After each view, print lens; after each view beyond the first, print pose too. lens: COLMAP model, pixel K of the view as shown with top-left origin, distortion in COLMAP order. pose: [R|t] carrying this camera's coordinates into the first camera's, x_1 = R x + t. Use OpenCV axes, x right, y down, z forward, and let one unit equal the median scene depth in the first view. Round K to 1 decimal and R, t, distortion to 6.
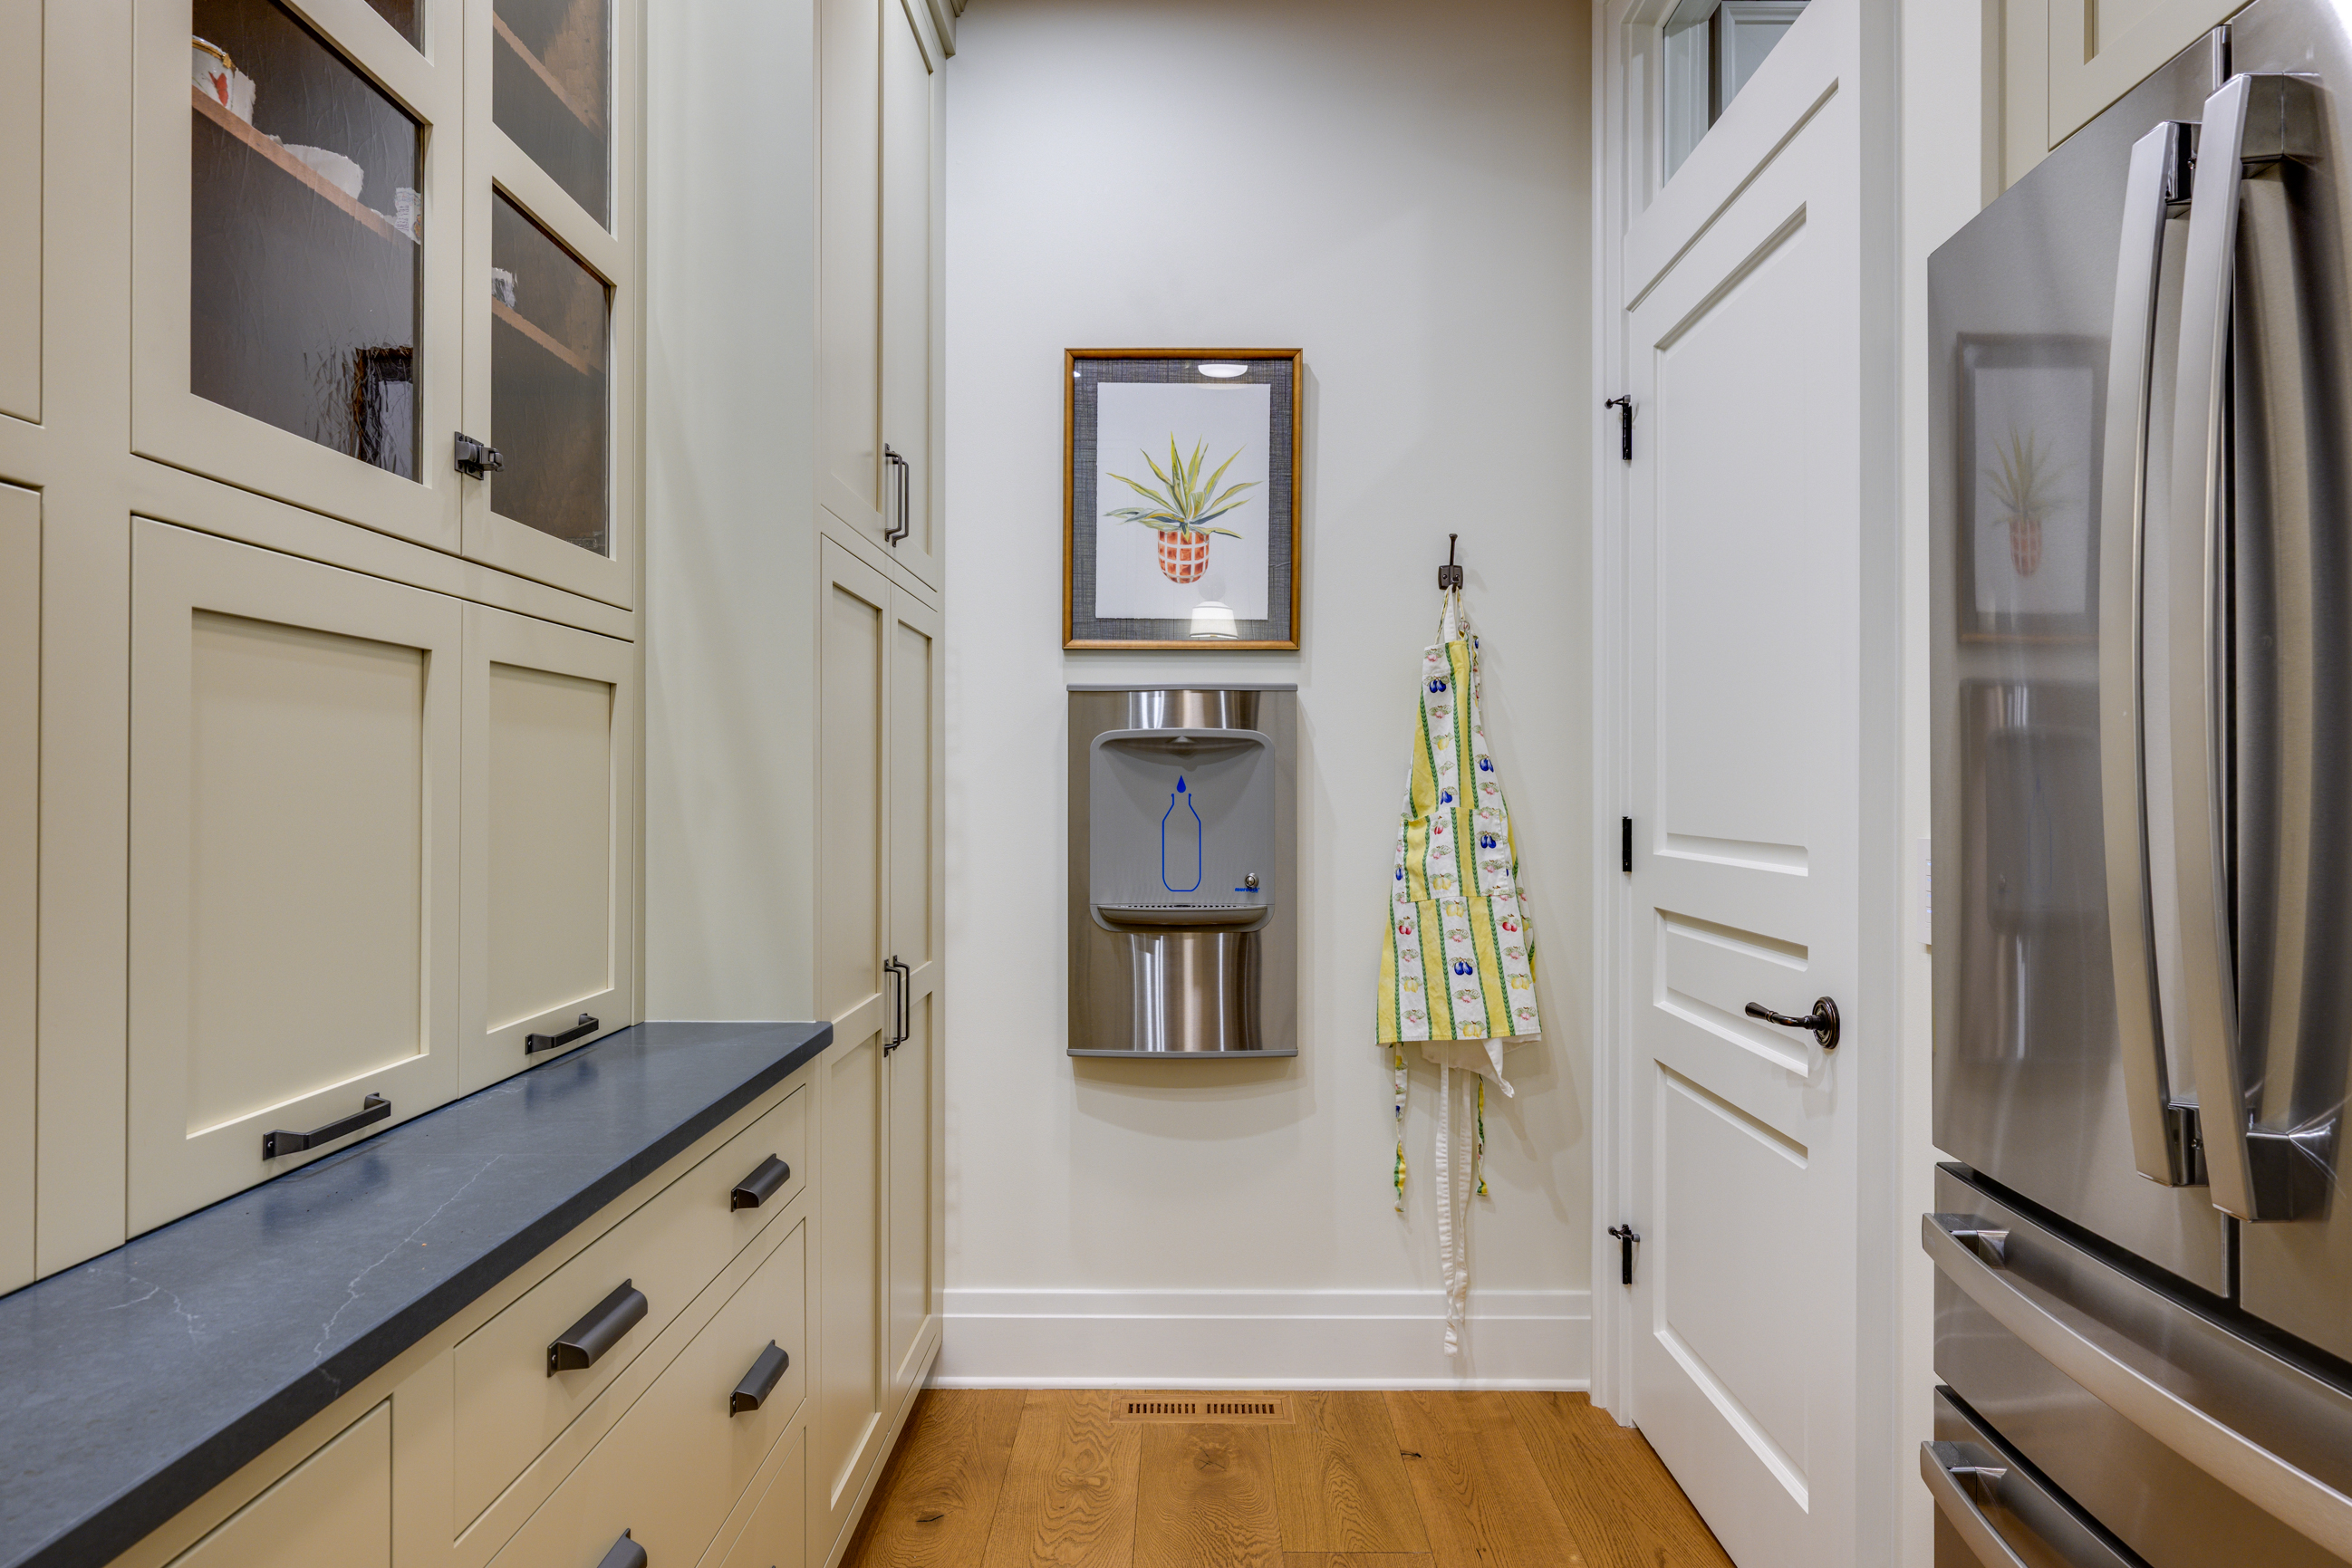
lens RADIAL K [[1679.6, 0, 1176.0], [0, 1679.6, 784.0], [0, 0, 1]] dist [0.003348, 0.000086]
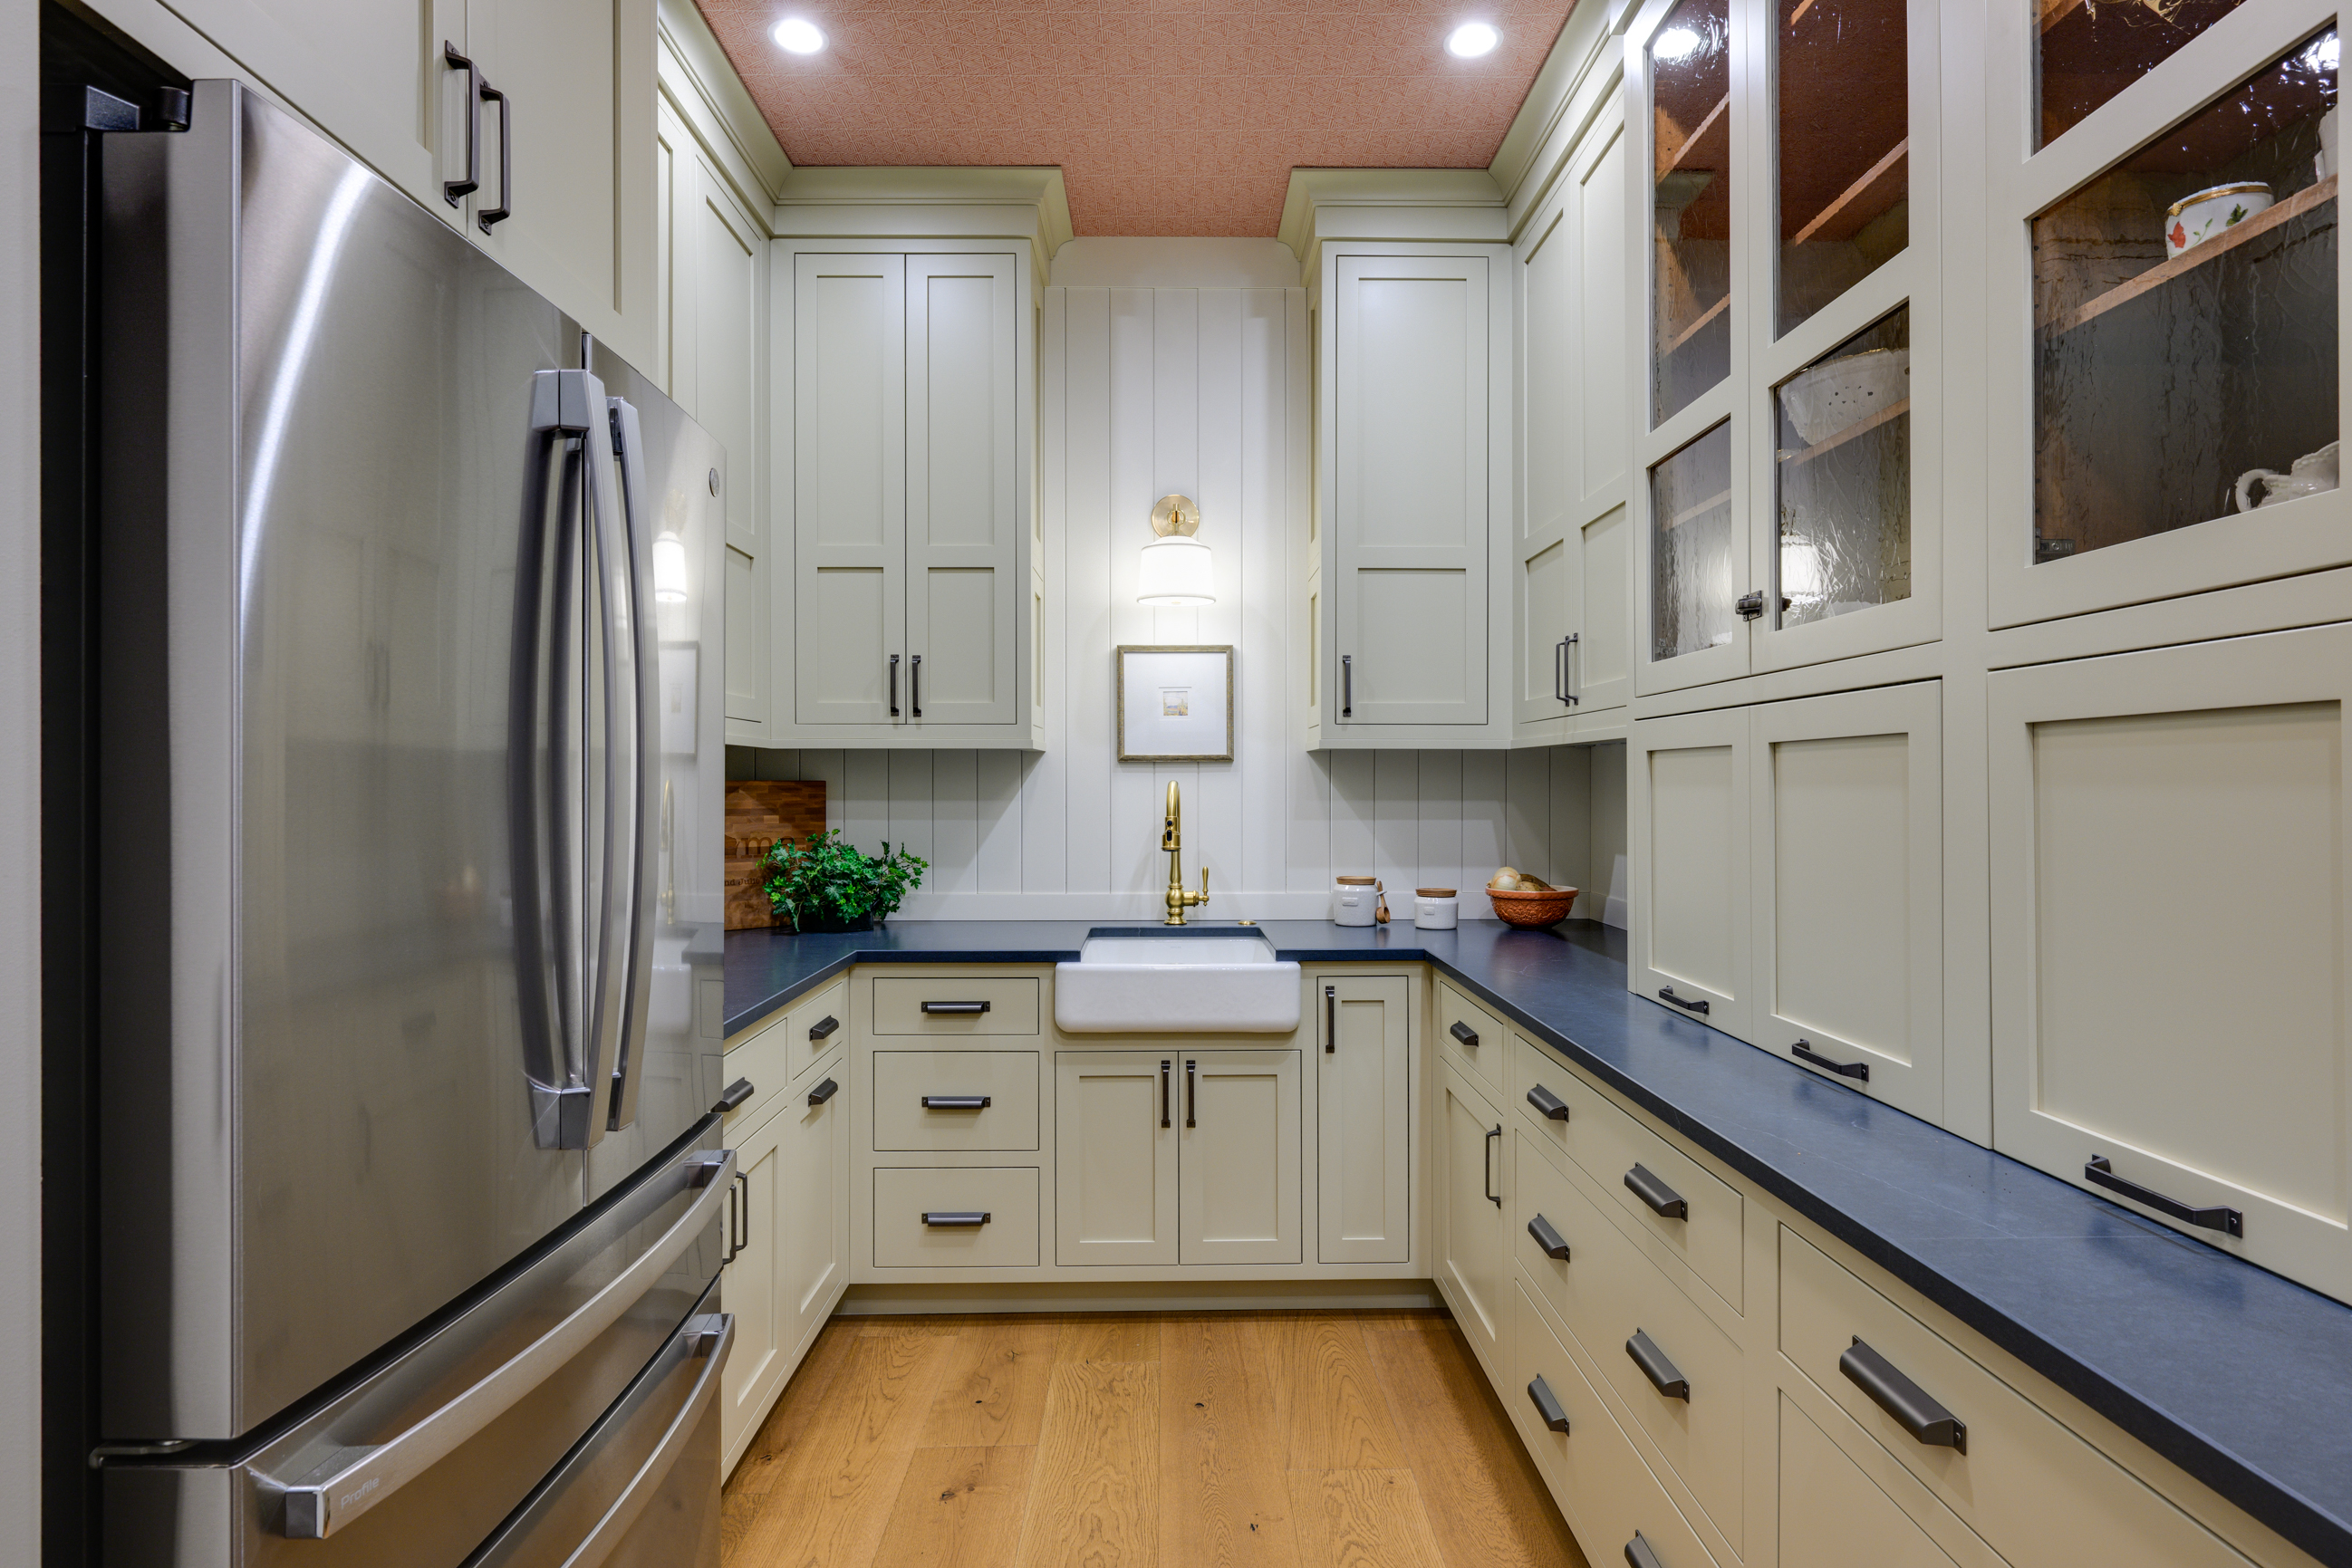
lens RADIAL K [[963.5, 0, 1176.0], [0, 963.5, 784.0], [0, 0, 1]] dist [0.000055, -0.000840]
pose [[-0.999780, -0.001778, -0.020915, 0.095013], [-0.001543, 0.999936, -0.011229, -0.032876], [0.020933, -0.011195, -0.999718, 1.663058]]
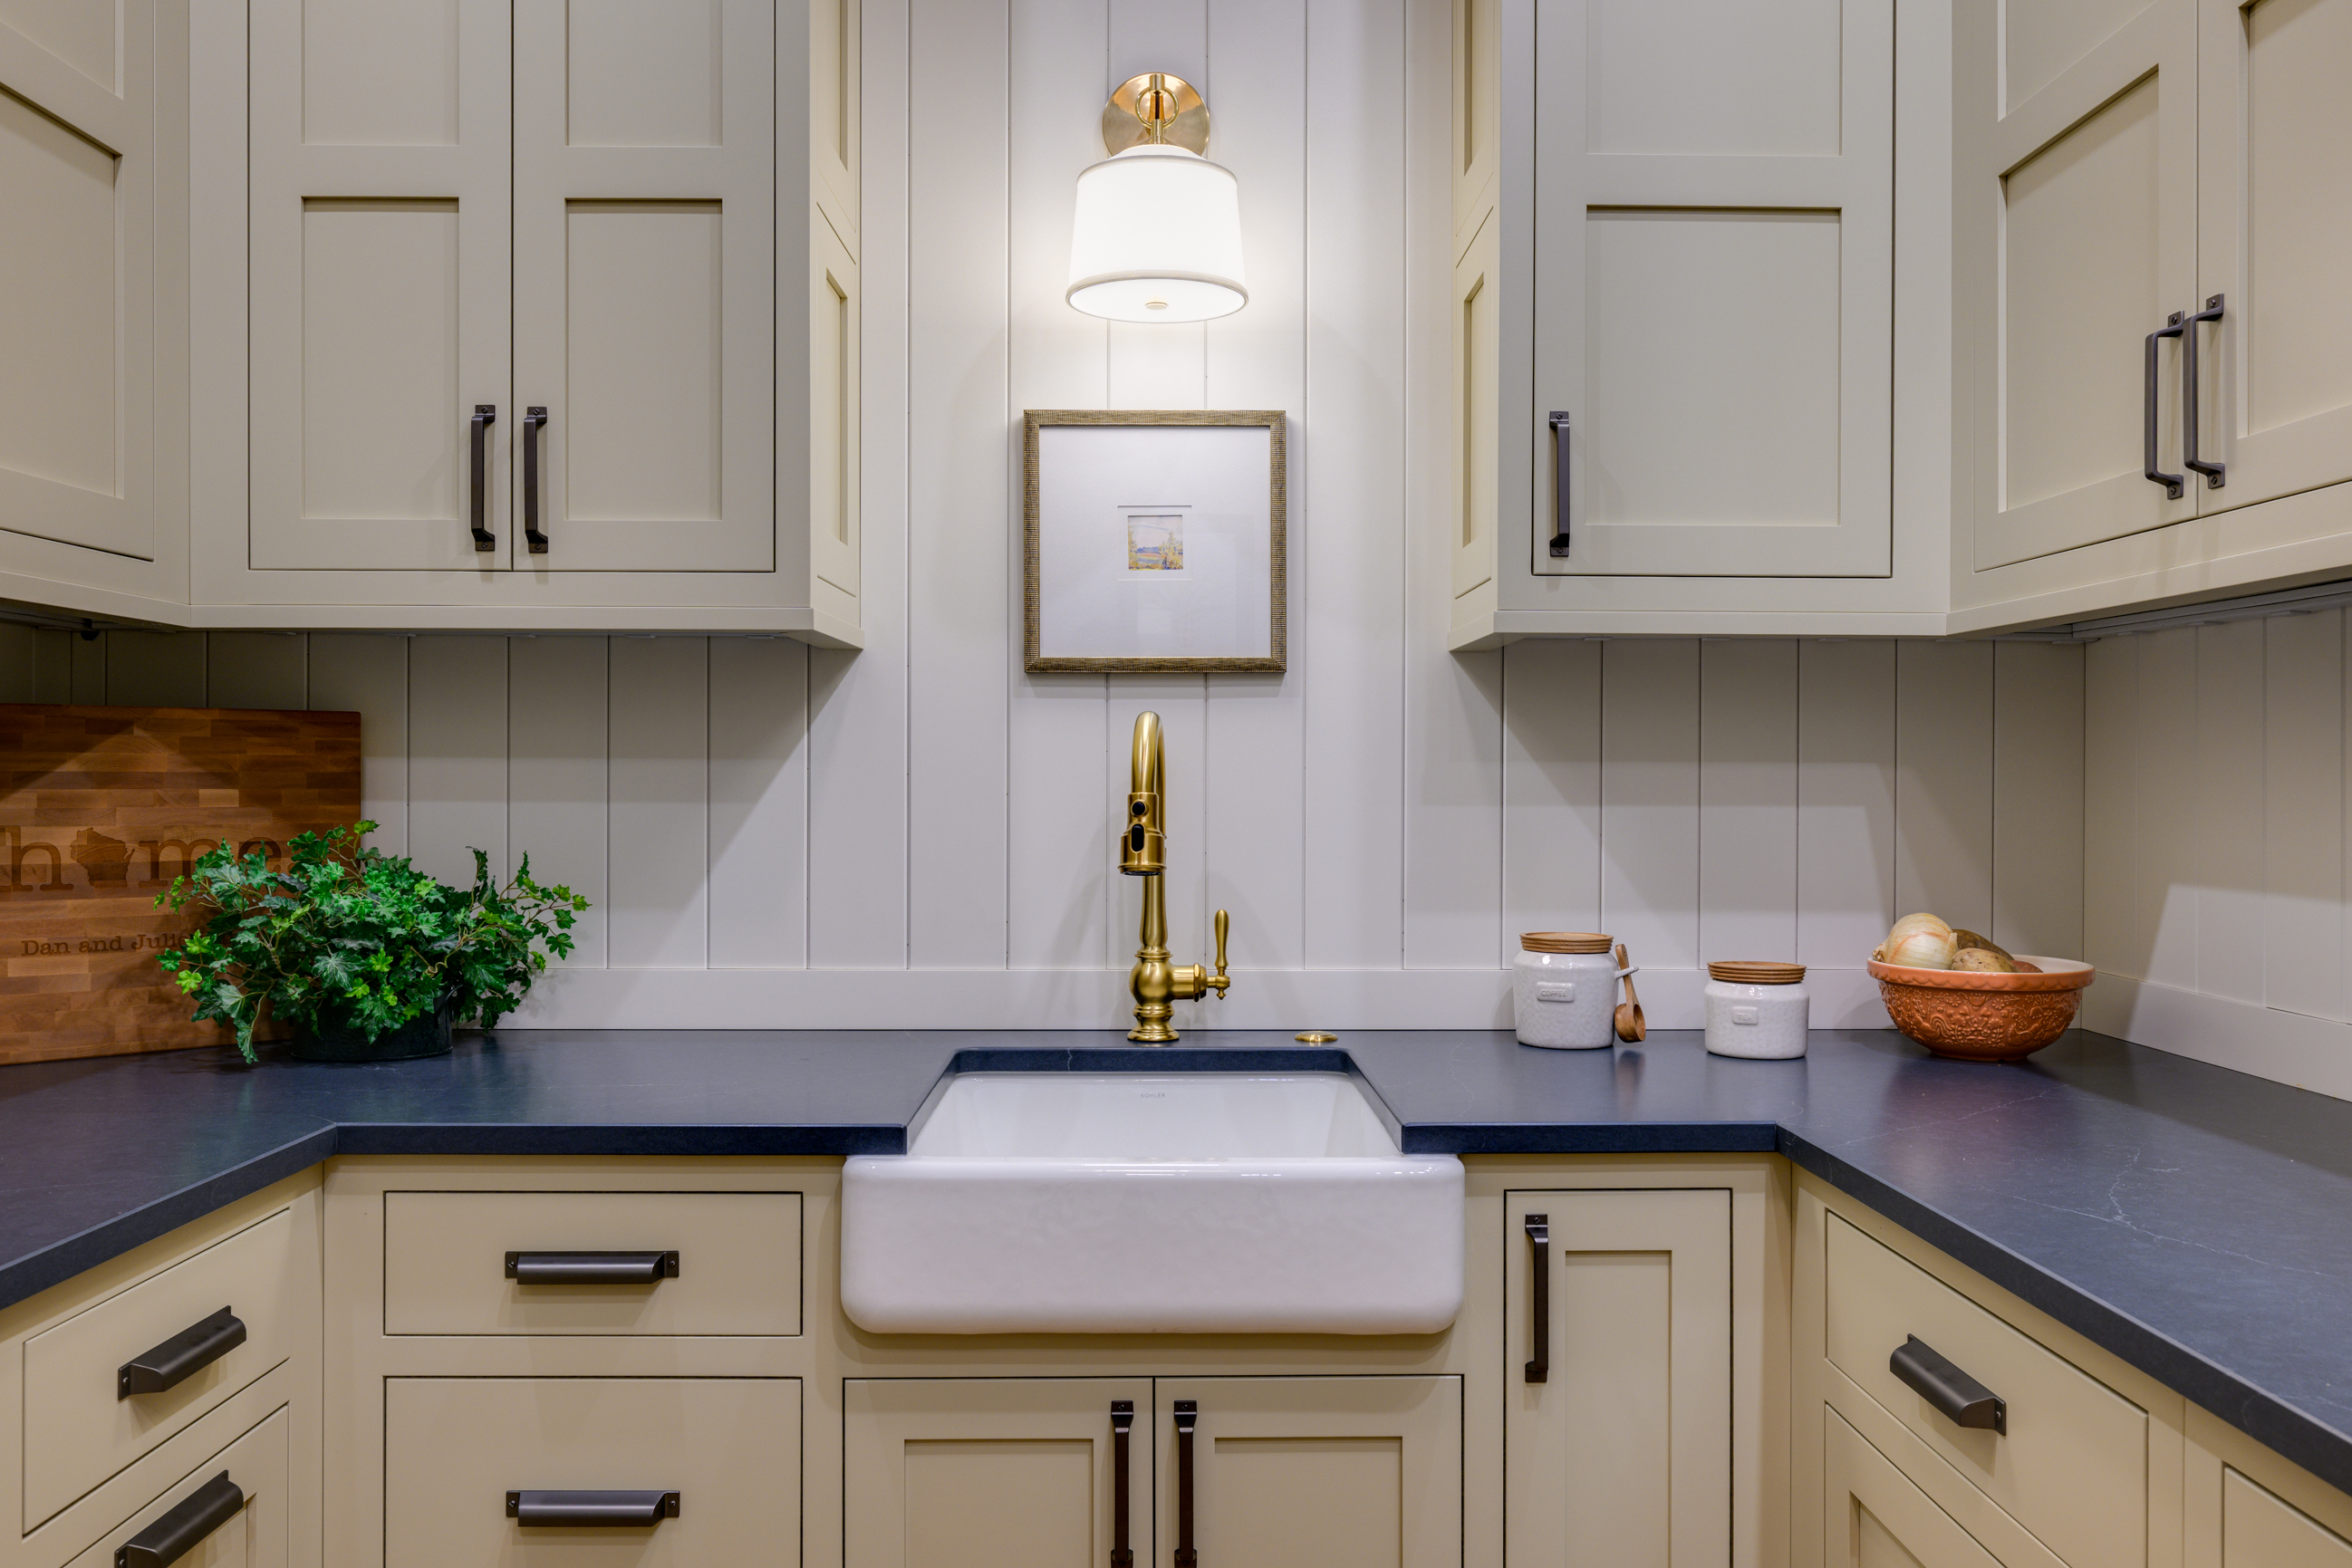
lens RADIAL K [[1679.6, 0, 1176.0], [0, 1679.6, 784.0], [0, 0, 1]] dist [0.003348, 0.000086]
pose [[-0.999620, -0.004902, -0.027133, 0.079009], [-0.005009, 0.999980, 0.003849, -0.009189], [0.027113, 0.003983, -0.999624, 1.273349]]
